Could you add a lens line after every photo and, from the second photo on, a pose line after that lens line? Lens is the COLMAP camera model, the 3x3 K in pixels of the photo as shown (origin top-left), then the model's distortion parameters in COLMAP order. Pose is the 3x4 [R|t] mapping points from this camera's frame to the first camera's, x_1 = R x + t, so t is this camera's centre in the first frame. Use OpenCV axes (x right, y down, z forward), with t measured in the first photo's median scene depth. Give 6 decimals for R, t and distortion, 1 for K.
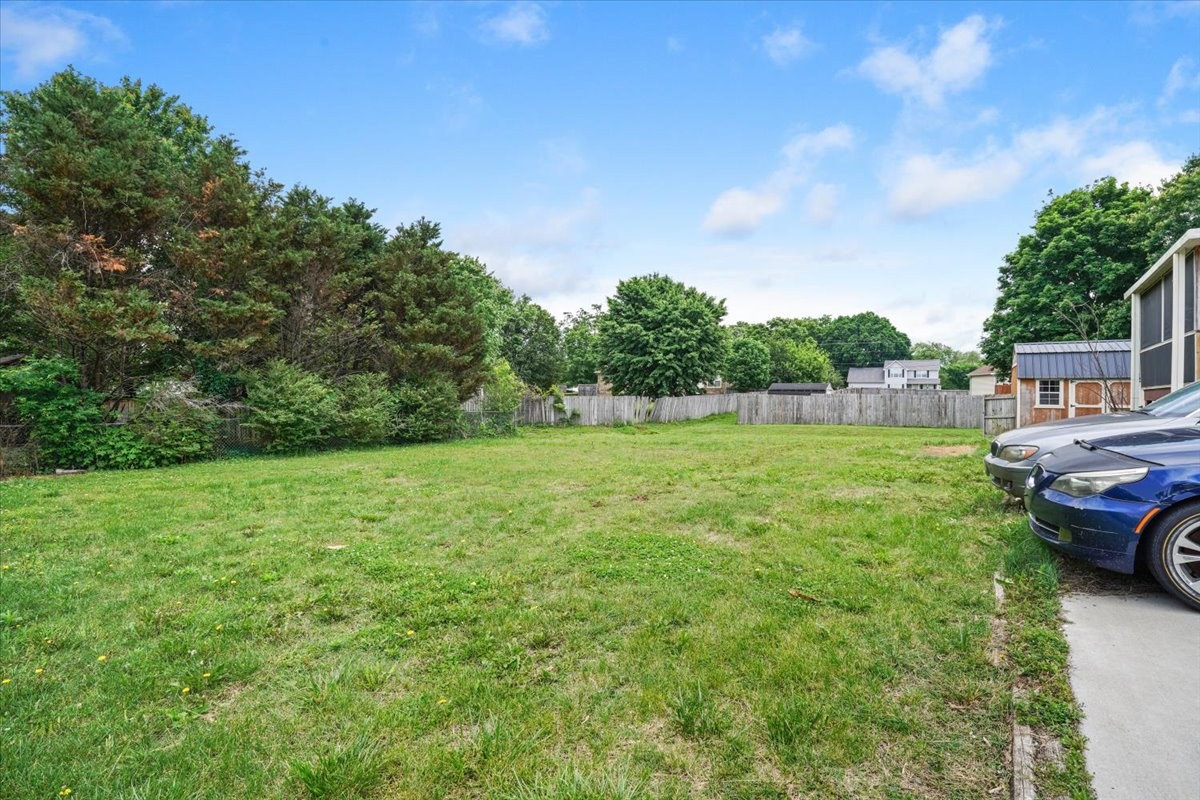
lens RADIAL K [[565.6, 0, 600.0], [0, 565.6, 400.0], [0, 0, 1]] dist [-0.030052, 0.001038]
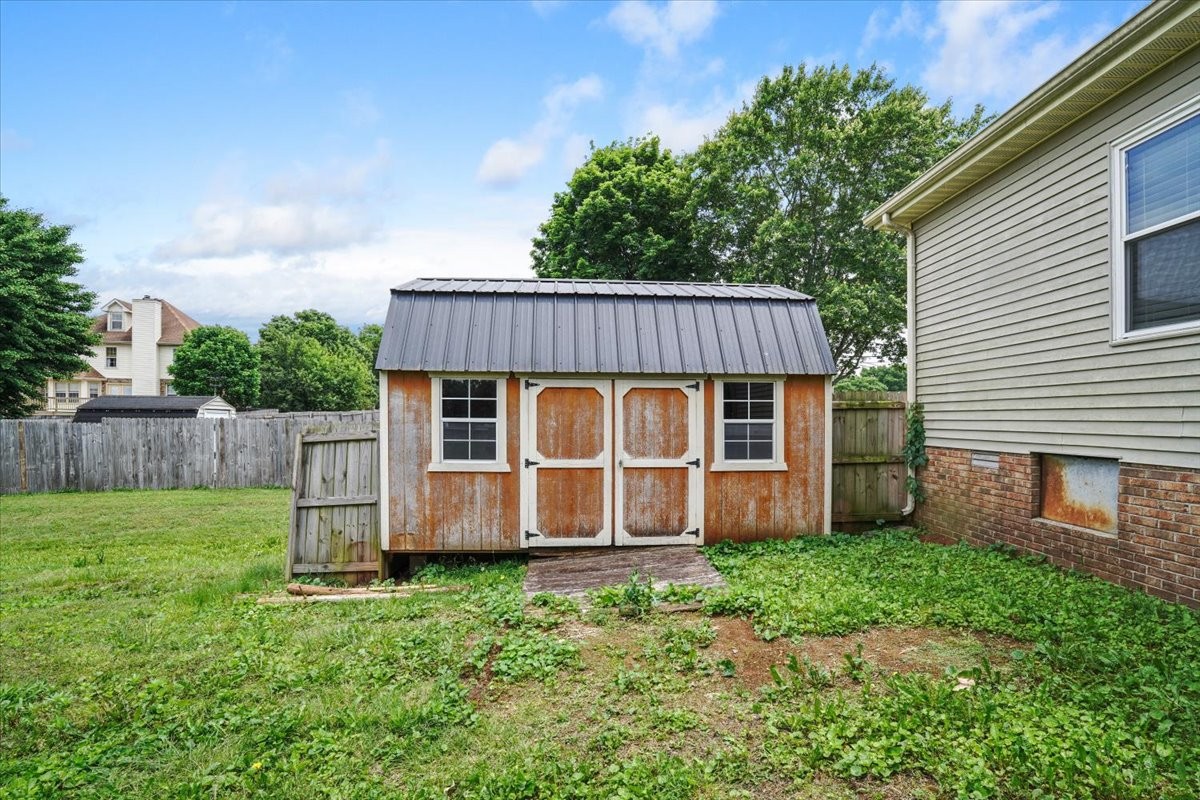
lens RADIAL K [[573.2, 0, 602.0], [0, 573.2, 429.6], [0, 0, 1]] dist [0.000858, 0.000636]
pose [[0.799343, -0.019951, 0.600544, 0.373421], [0.009017, 0.999734, 0.021211, -0.007661], [-0.600807, -0.011540, 0.799311, 0.387928]]
